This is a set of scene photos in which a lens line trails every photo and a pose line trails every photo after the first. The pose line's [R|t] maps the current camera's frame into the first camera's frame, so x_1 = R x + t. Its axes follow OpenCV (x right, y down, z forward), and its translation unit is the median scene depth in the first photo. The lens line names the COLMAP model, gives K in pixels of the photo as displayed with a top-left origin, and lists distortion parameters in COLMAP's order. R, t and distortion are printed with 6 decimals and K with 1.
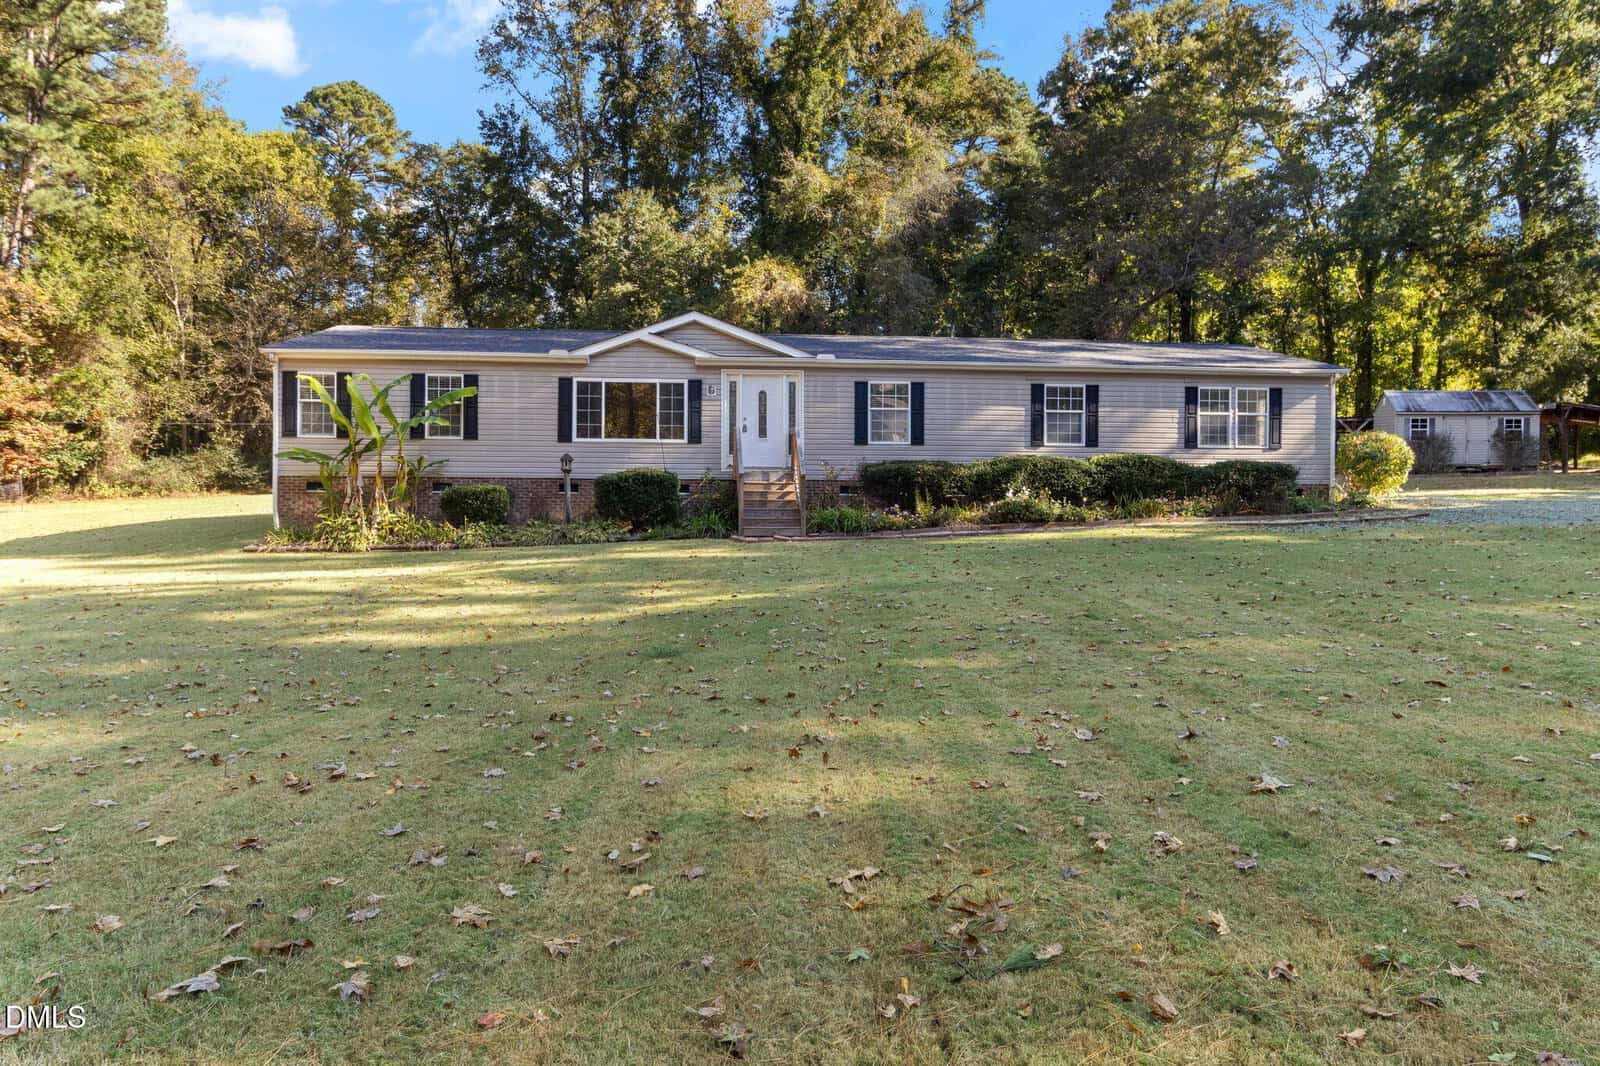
lens RADIAL K [[1259.1, 0, 792.0], [0, 1259.1, 515.5], [0, 0, 1]] dist [0.004550, -0.002508]
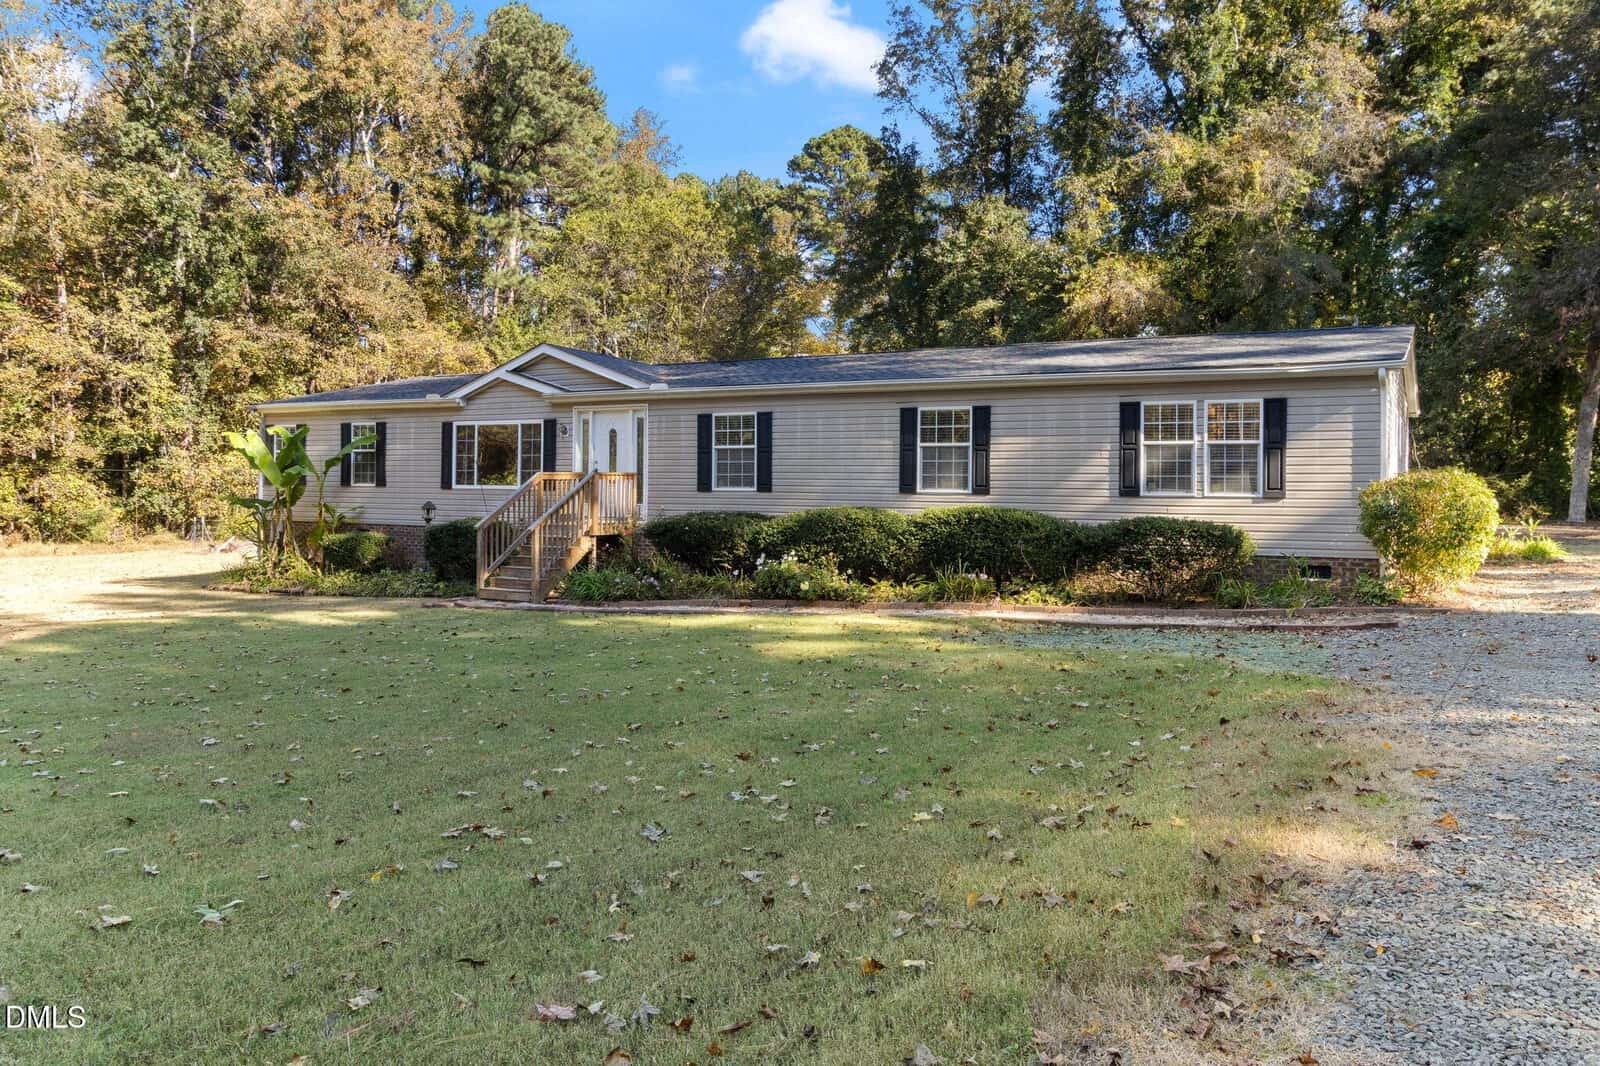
lens RADIAL K [[1259.1, 0, 792.0], [0, 1259.1, 515.5], [0, 0, 1]] dist [0.004550, -0.002508]
pose [[0.789931, 0.013140, -0.613055, 0.586718], [-0.024354, 0.999654, -0.009954, -0.033509], [0.612712, 0.022793, 0.789978, 0.385626]]
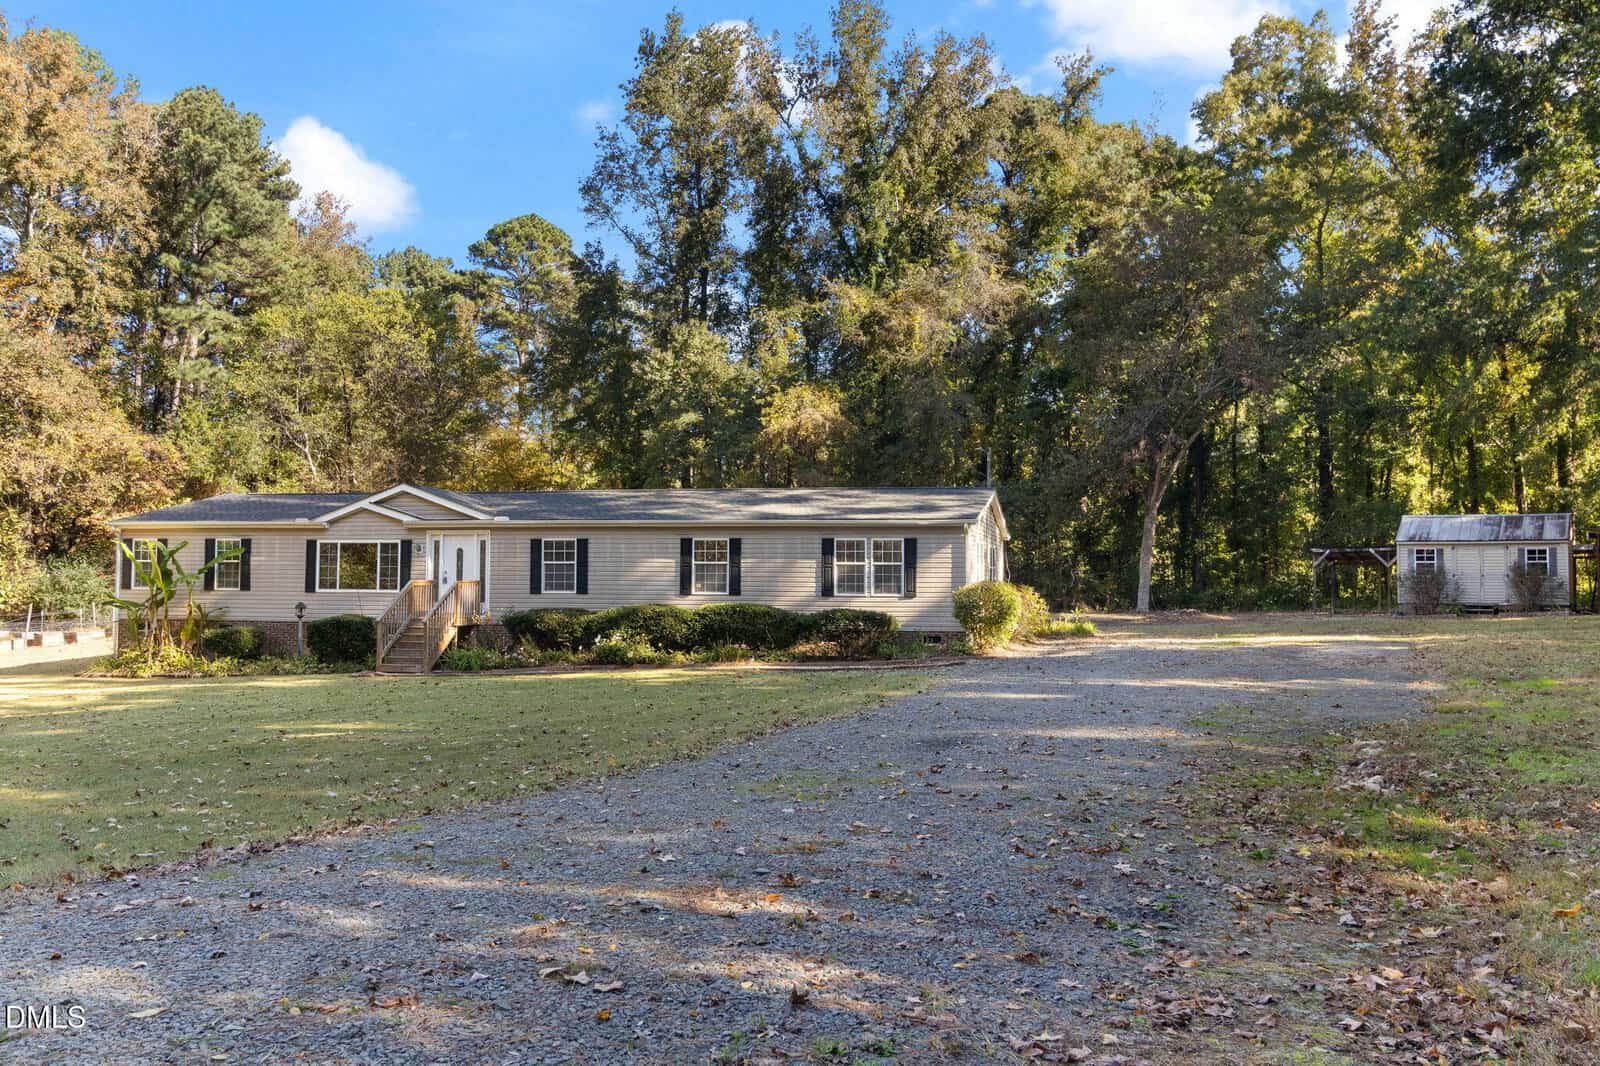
lens RADIAL K [[1658.6, 0, 828.3], [0, 1658.6, 534.5], [0, 0, 1]] dist [-0.004464, -0.003704]
pose [[0.928160, -0.012365, -0.371977, 0.848513], [-0.011863, 0.997957, -0.062773, -0.018213], [0.371993, 0.062676, 0.926117, -0.297418]]
